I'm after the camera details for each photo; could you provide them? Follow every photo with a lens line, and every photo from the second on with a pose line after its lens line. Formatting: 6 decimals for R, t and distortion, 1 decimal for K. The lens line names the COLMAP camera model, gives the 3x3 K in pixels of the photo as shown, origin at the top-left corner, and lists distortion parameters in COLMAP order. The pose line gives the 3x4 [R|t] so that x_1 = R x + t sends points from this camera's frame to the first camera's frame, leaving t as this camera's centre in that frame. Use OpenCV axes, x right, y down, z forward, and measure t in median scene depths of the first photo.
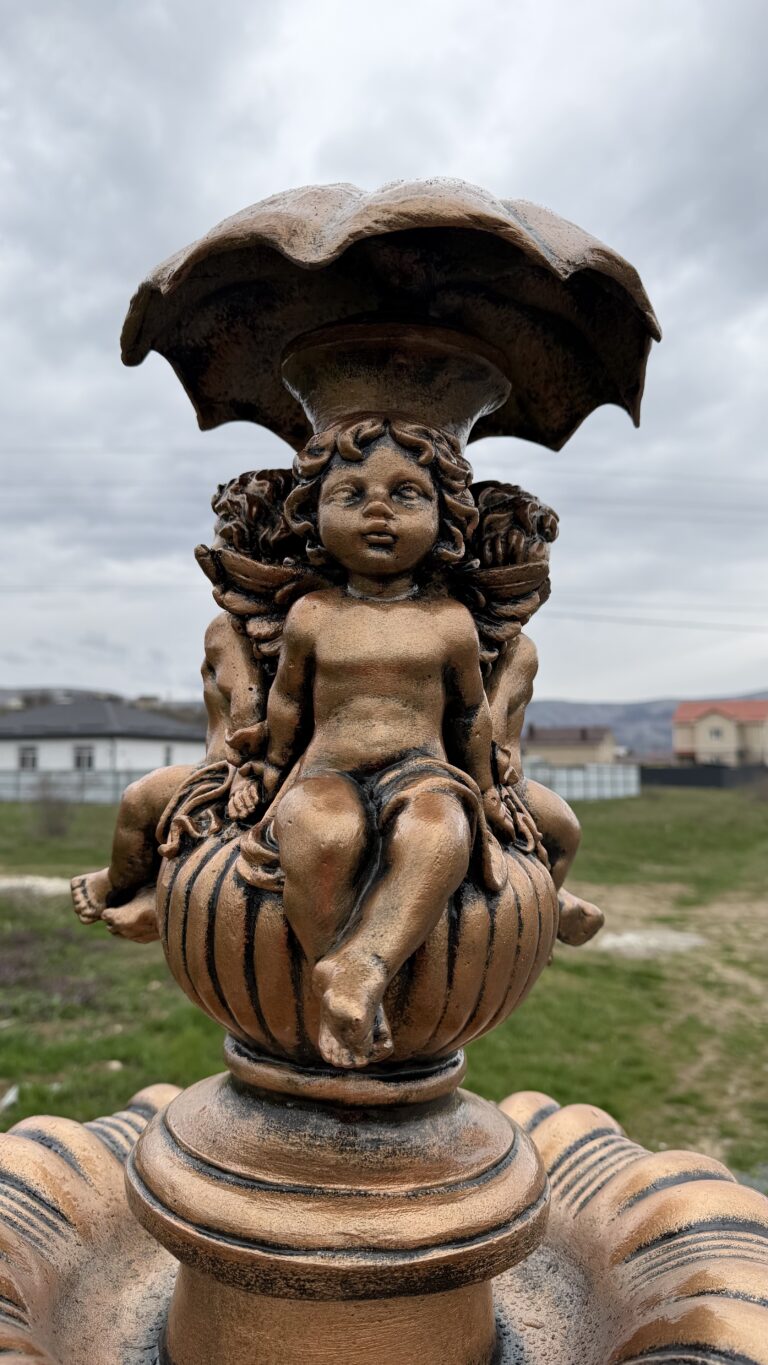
lens RADIAL K [[933.1, 0, 380.9], [0, 933.1, 671.8], [0, 0, 1]] dist [0.161678, -0.339515]
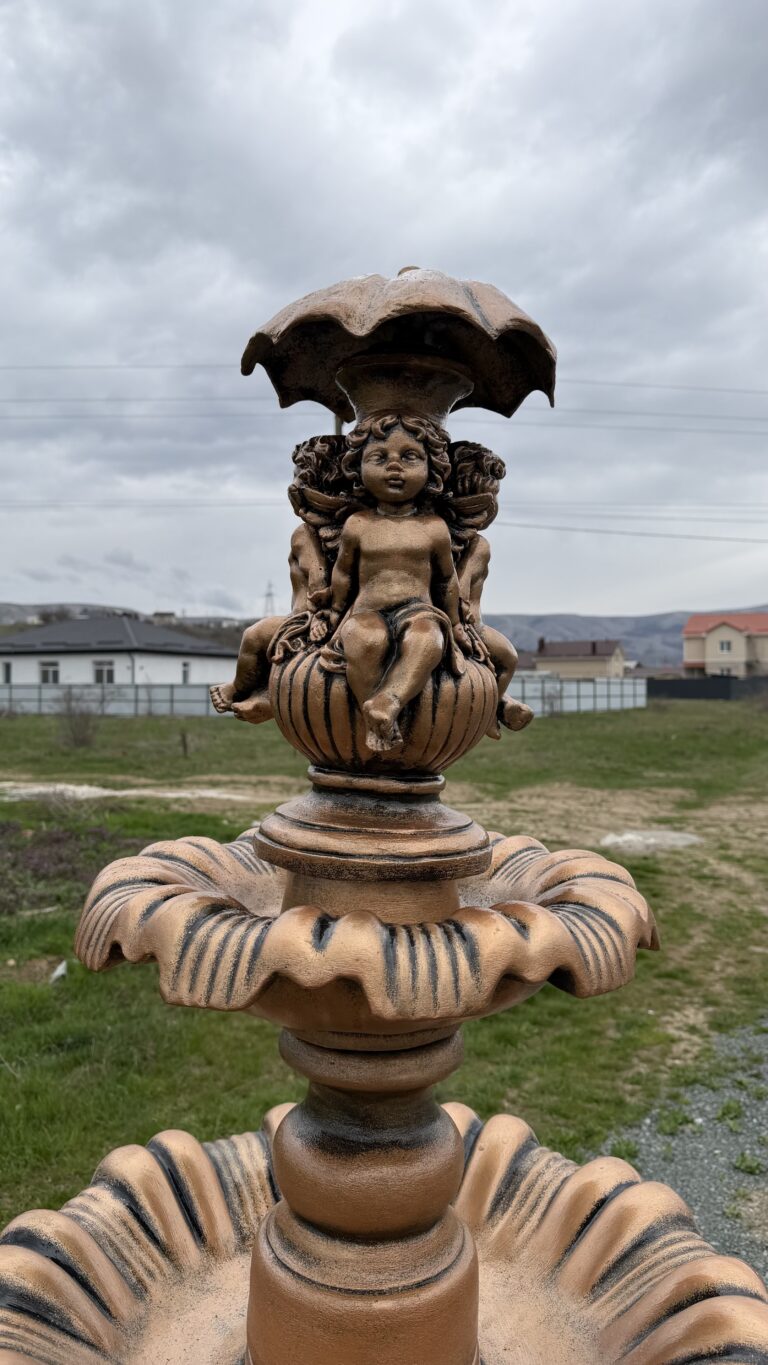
lens RADIAL K [[933.1, 0, 380.9], [0, 933.1, 671.8], [0, 0, 1]] dist [0.161678, -0.339515]
pose [[0.999901, -0.004207, -0.013417, -0.005267], [0.005382, 0.996032, 0.088829, 0.052372], [0.012990, -0.088893, 0.995956, -0.707291]]
